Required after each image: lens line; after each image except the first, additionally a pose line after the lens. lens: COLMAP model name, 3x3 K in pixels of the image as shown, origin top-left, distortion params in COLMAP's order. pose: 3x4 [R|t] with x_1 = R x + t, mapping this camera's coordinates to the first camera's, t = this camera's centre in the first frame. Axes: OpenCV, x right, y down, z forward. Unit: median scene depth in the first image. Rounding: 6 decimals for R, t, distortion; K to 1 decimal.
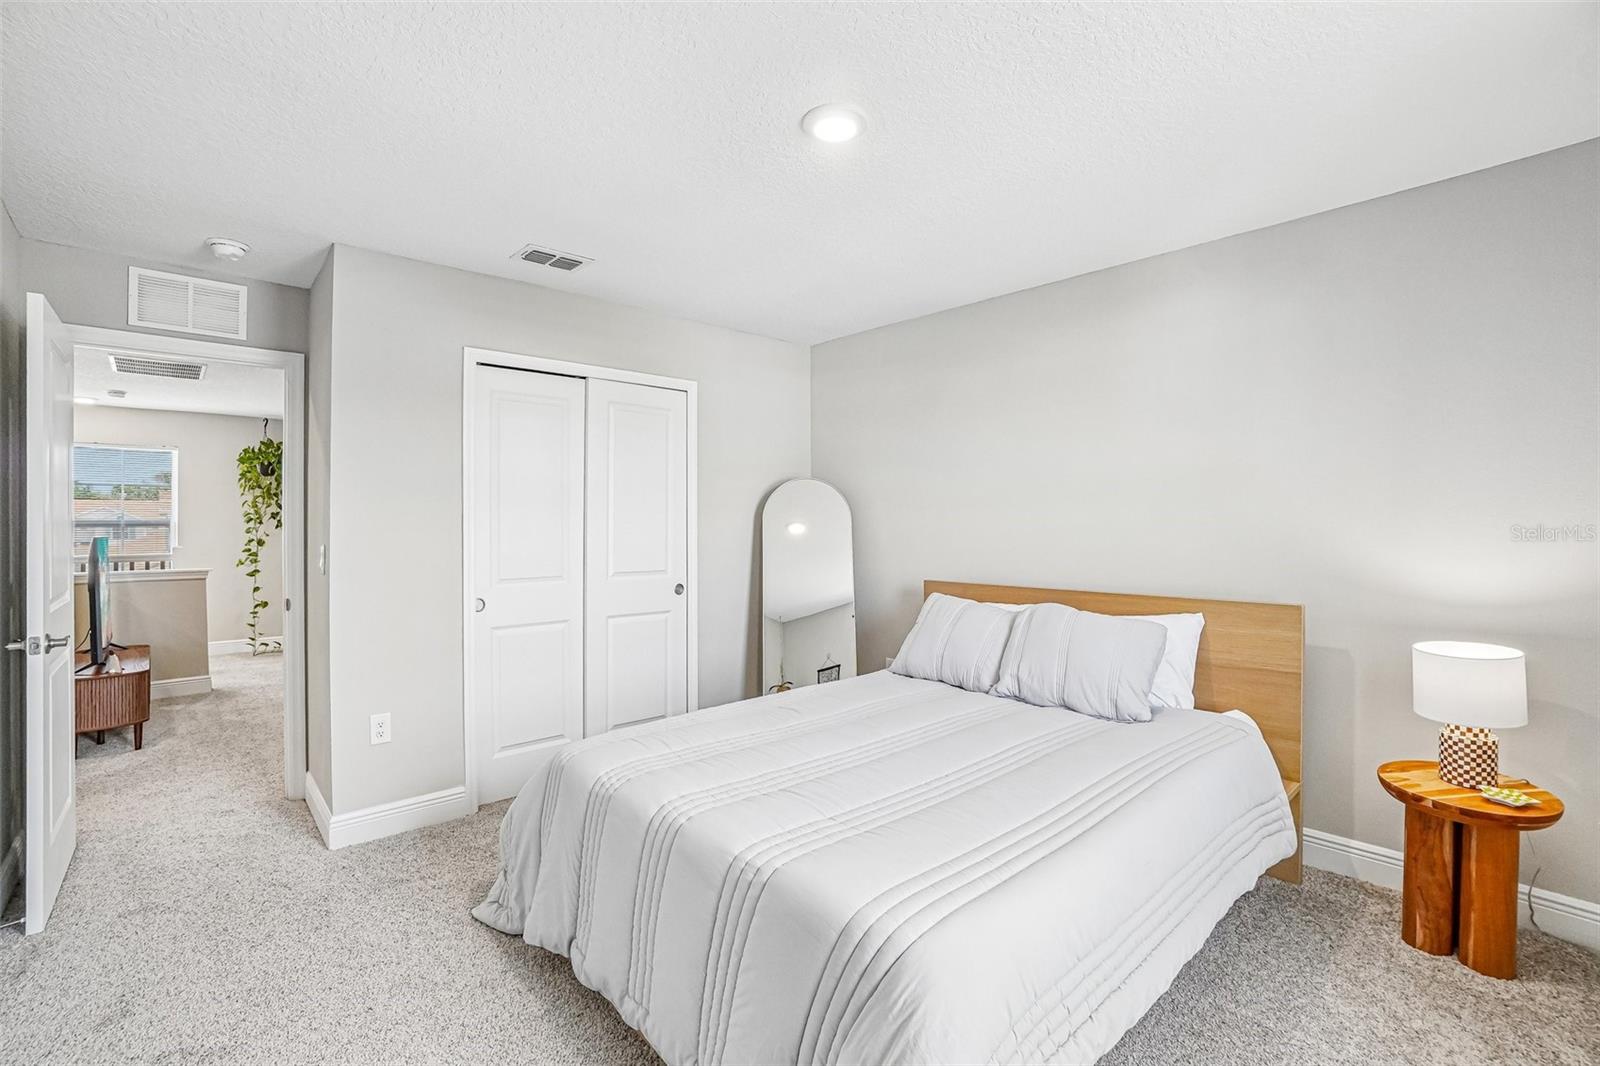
lens RADIAL K [[710.1, 0, 796.7], [0, 710.1, 532.3], [0, 0, 1]] dist [-0.004488, 0.001191]
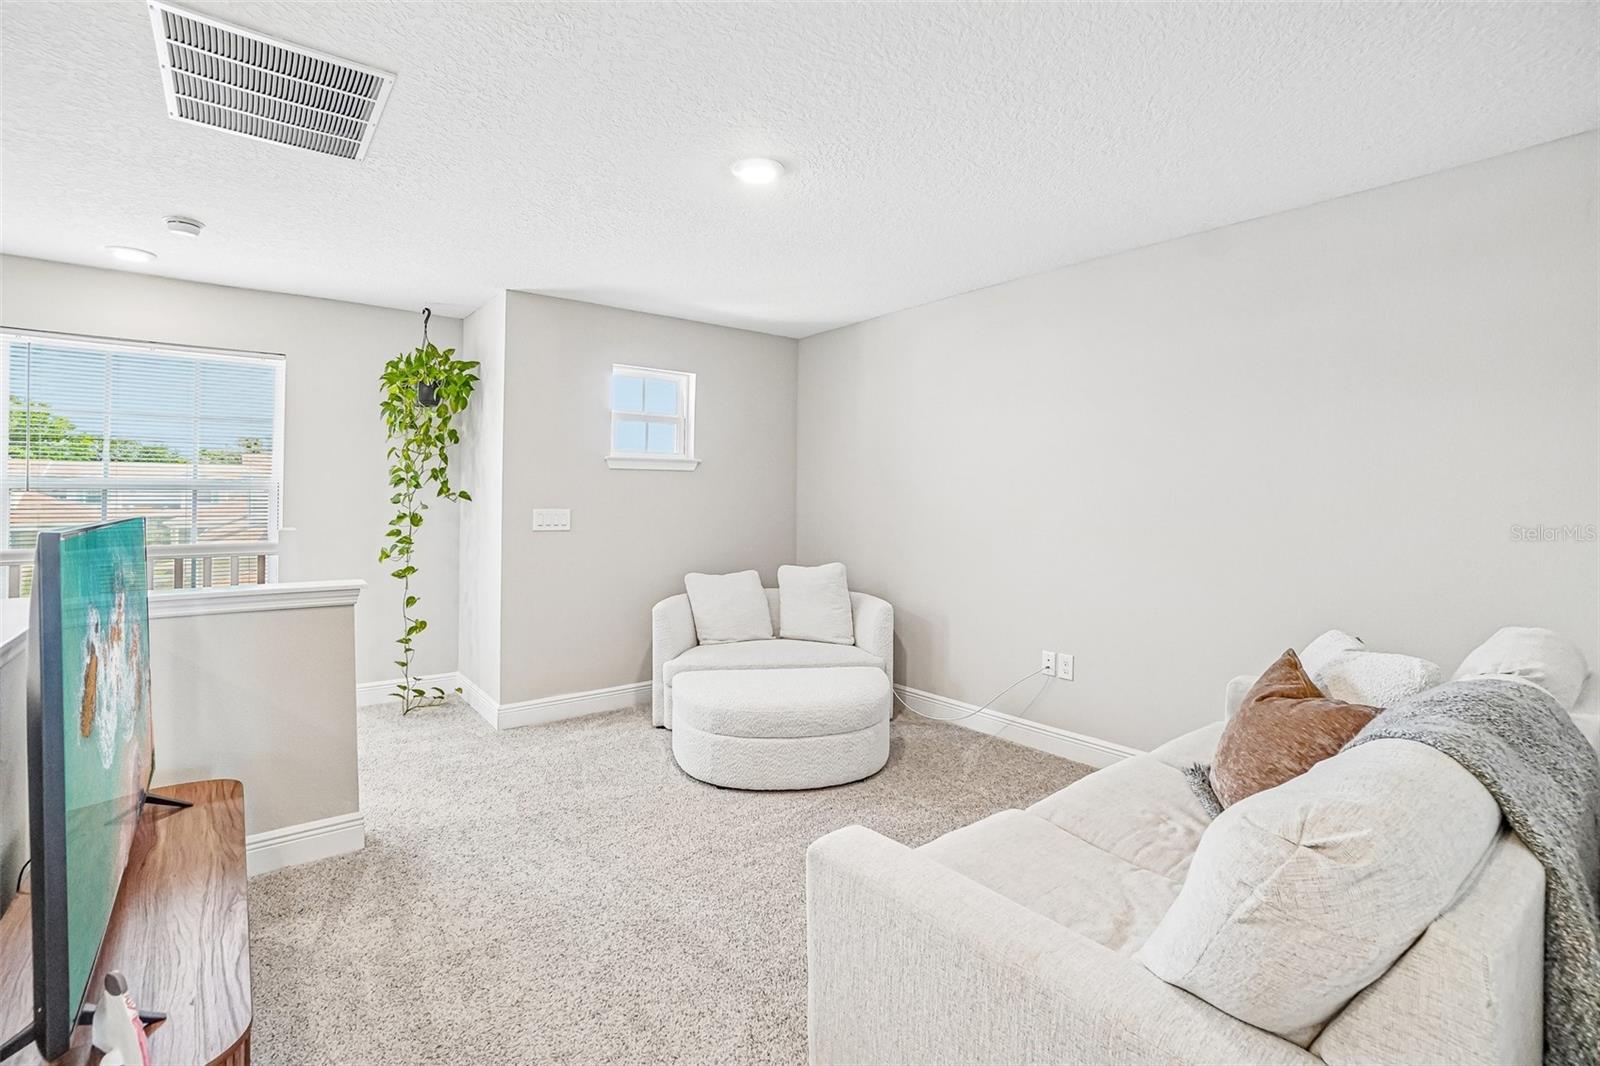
lens RADIAL K [[710.1, 0, 795.8], [0, 710.1, 500.6], [0, 0, 1]] dist [-0.004488, 0.001191]
pose [[0.997386, 0.005684, -0.072036, -0.404028], [-0.006563, 0.999907, -0.011969, 0.003692], [0.071961, 0.012411, 0.997330, 0.441439]]
